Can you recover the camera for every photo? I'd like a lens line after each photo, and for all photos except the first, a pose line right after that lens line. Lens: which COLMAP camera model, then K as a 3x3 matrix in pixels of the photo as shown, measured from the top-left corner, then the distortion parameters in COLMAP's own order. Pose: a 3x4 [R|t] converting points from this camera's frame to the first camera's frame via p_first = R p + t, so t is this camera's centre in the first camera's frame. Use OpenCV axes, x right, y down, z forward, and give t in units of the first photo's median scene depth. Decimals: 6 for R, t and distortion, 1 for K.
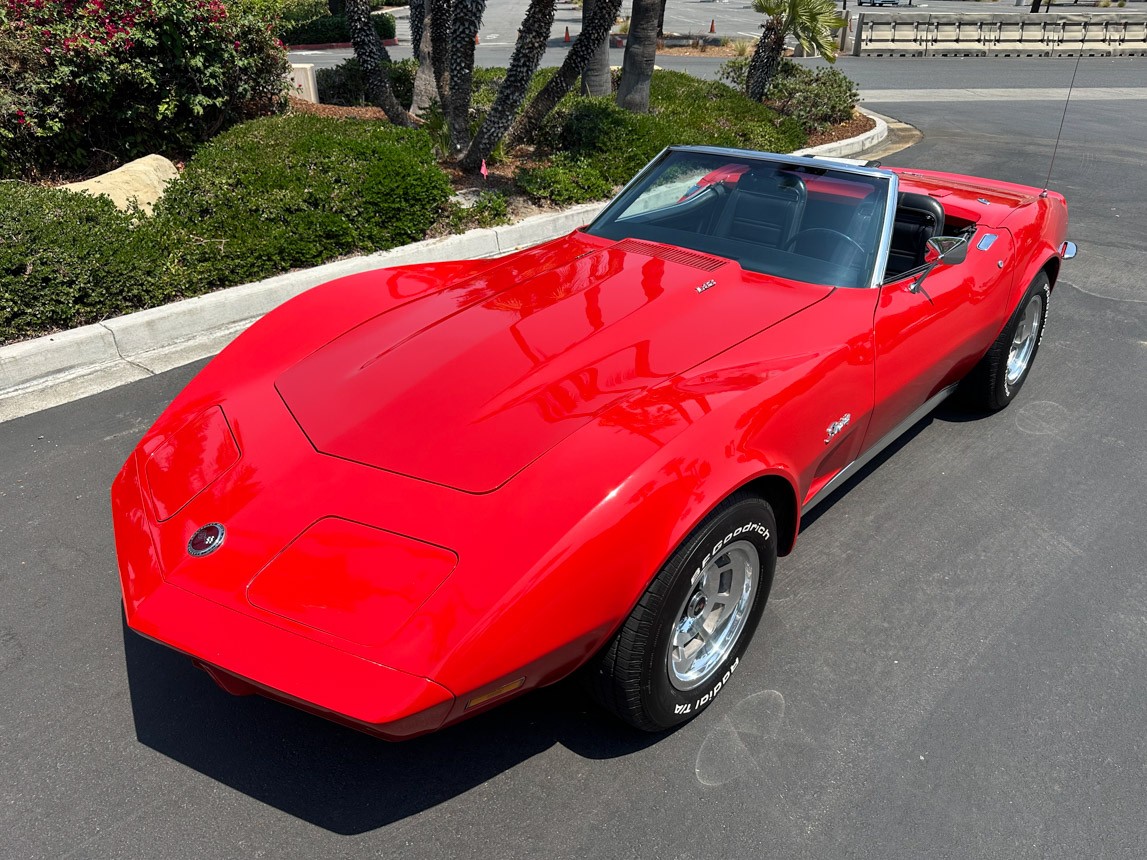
lens RADIAL K [[848.1, 0, 576.5], [0, 848.1, 422.5], [0, 0, 1]] dist [0.022959, -0.026385]
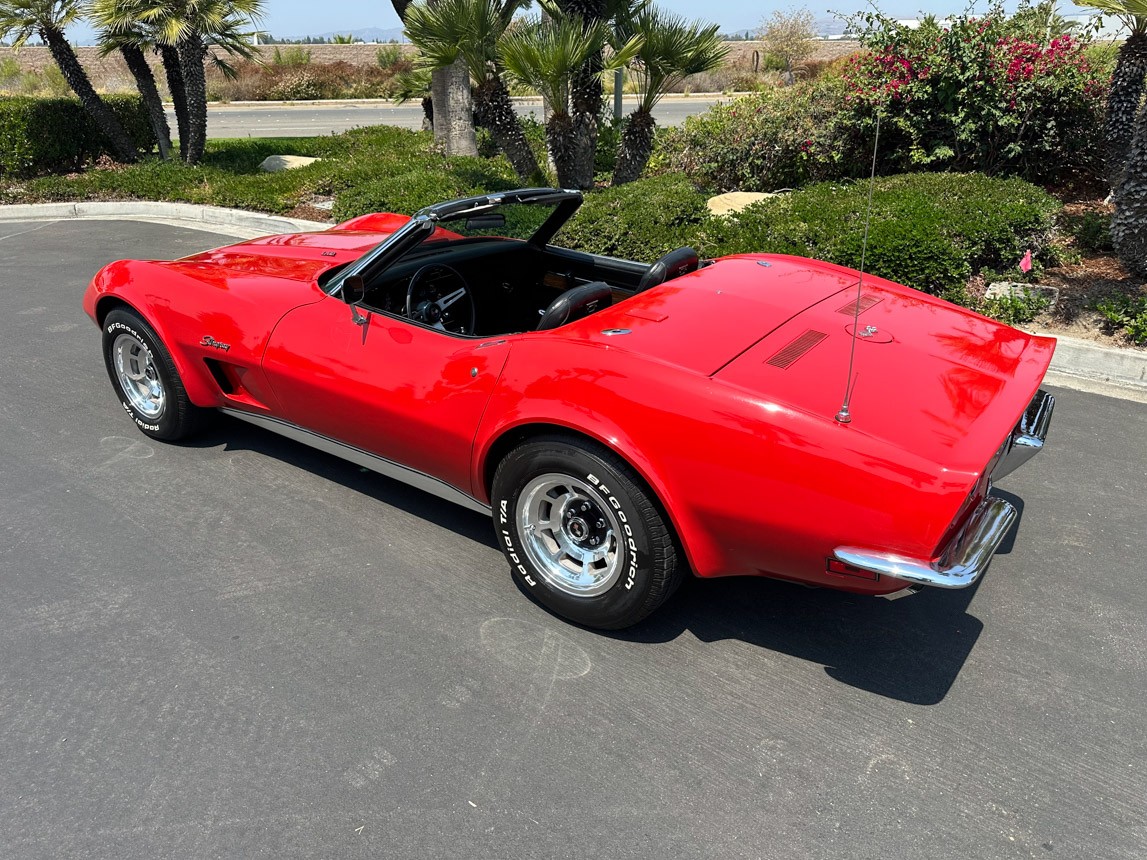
lens RADIAL K [[766.6, 0, 571.2], [0, 766.6, 436.8], [0, 0, 1]] dist [0.022401, -0.013782]
pose [[0.120978, 0.436861, -0.891357, 0.582874], [-0.444480, 0.826743, 0.344867, -0.215989], [0.887582, 0.354469, 0.294194, 0.434975]]
